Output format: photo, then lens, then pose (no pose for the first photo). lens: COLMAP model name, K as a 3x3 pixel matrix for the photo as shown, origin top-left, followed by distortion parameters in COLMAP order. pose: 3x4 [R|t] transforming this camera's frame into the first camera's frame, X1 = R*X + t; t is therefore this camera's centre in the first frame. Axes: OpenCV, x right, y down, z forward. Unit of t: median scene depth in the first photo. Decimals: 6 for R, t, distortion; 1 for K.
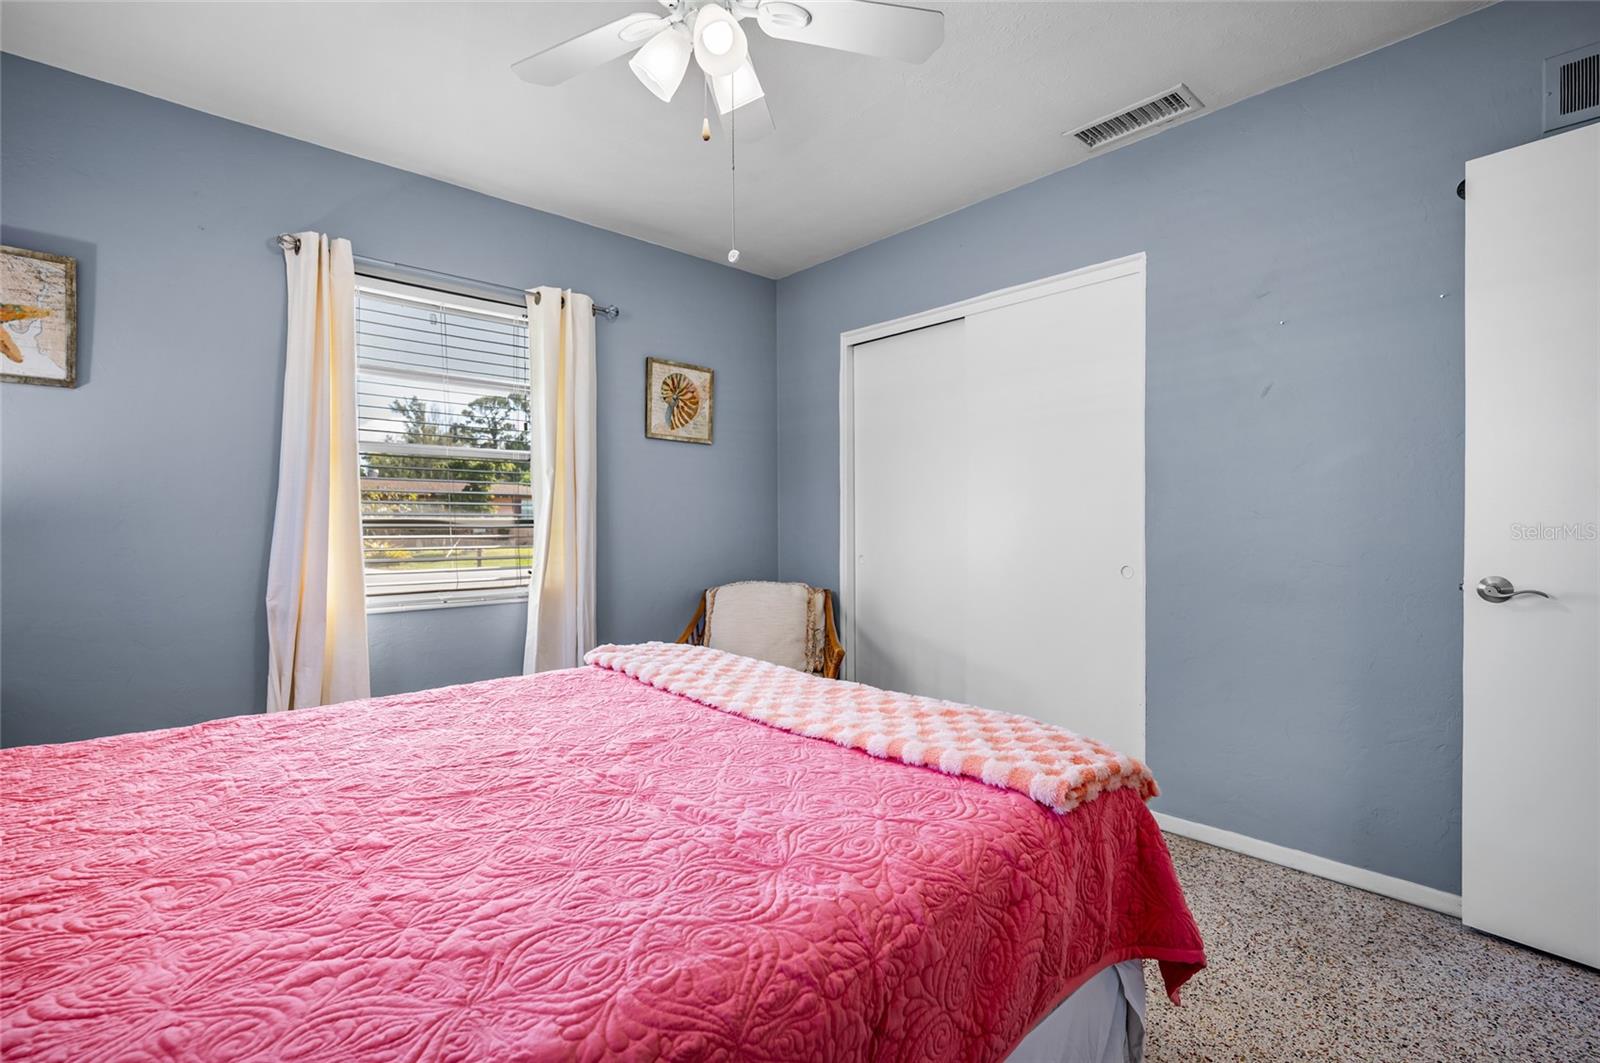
lens RADIAL K [[732.7, 0, 800.0], [0, 732.7, 530.3], [0, 0, 1]] dist [0.000048, 0.000094]
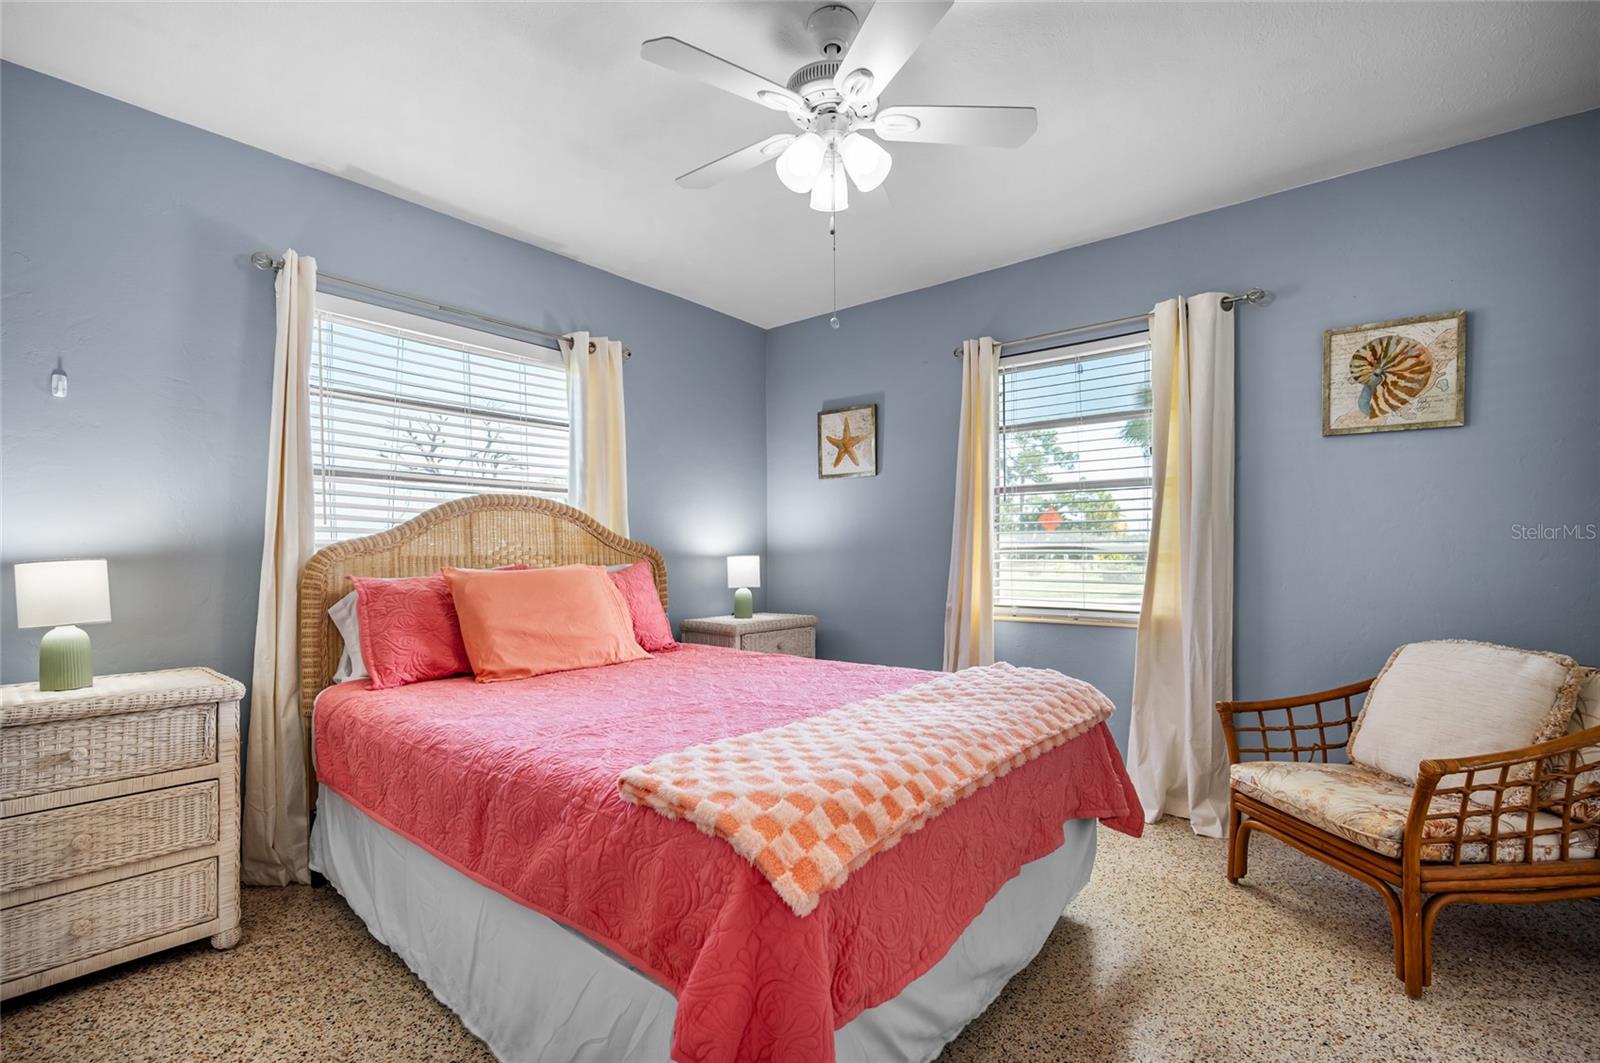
lens RADIAL K [[732.7, 0, 799.9], [0, 732.7, 541.4], [0, 0, 1]] dist [0.000048, 0.000094]
pose [[0.140048, -0.011994, -0.990072, 0.457260], [-0.003978, 0.999912, -0.012676, -0.004352], [0.990137, 0.005713, 0.139988, 0.339309]]
